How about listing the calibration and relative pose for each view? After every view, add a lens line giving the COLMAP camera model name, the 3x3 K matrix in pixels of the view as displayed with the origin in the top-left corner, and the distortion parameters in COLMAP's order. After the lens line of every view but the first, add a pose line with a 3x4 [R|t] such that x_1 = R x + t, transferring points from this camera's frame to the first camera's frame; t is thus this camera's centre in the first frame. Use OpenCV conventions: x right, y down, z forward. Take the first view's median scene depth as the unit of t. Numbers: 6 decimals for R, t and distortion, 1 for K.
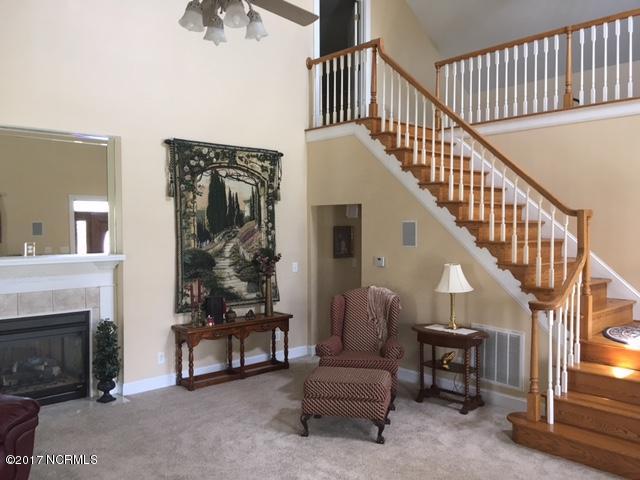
lens RADIAL K [[546.6, 0, 325.3], [0, 546.6, 240.1], [0, 0, 1]] dist [0.062635, -0.061137]
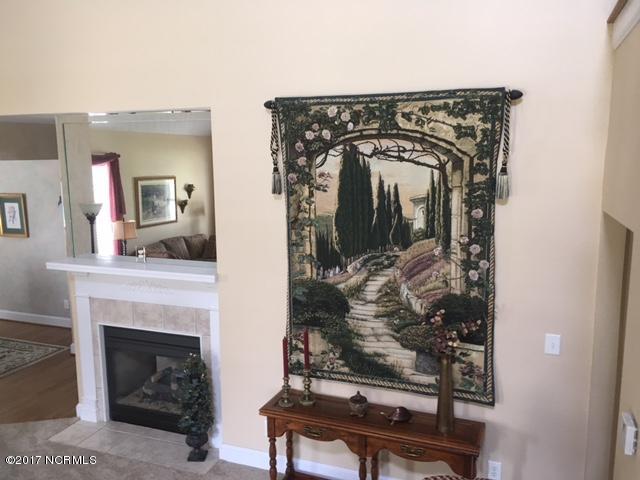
lens RADIAL K [[546.6, 0, 325.0], [0, 546.6, 243.7], [0, 0, 1]] dist [0.062635, -0.061137]
pose [[0.446433, 0.140162, -0.883772, 0.284949], [-0.023632, 0.989158, 0.144939, -0.106141], [0.894505, -0.043820, 0.444905, 0.714588]]
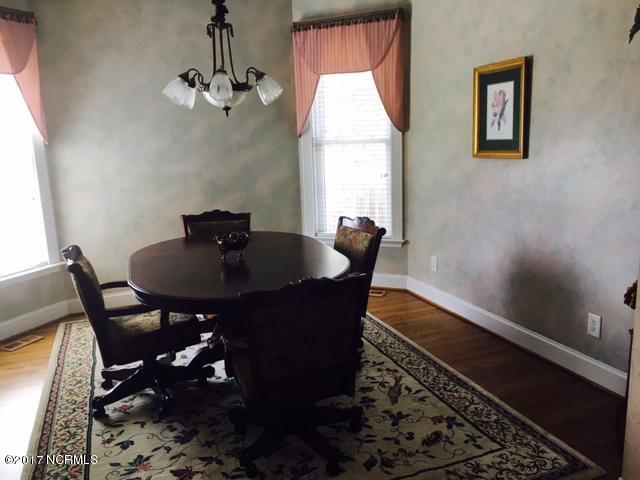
lens RADIAL K [[546.6, 0, 318.0], [0, 546.6, 239.5], [0, 0, 1]] dist [0.062635, -0.061137]
pose [[-0.374136, 0.198396, -0.905904, -0.463353], [0.011302, 0.977751, 0.209463, 0.027814], [0.927305, 0.068129, -0.368055, 0.690420]]
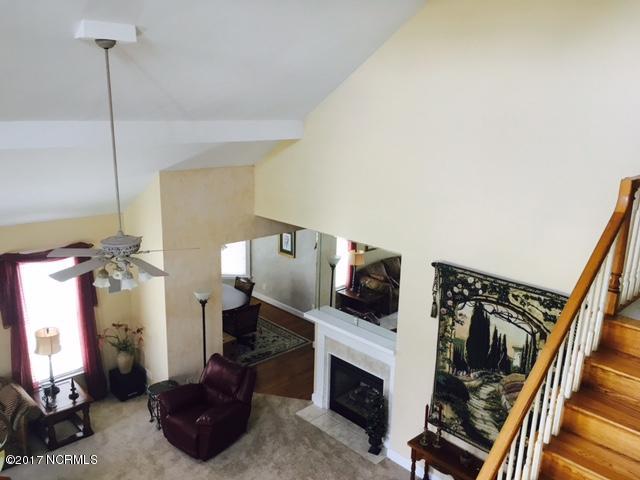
lens RADIAL K [[546.6, 0, 321.9], [0, 546.6, 242.2], [0, 0, 1]] dist [0.062635, -0.061137]
pose [[0.018000, 0.258384, -0.965875, 0.608637], [-0.055955, 0.964778, 0.257047, -0.425761], [0.998271, 0.049419, 0.031824, 0.703418]]
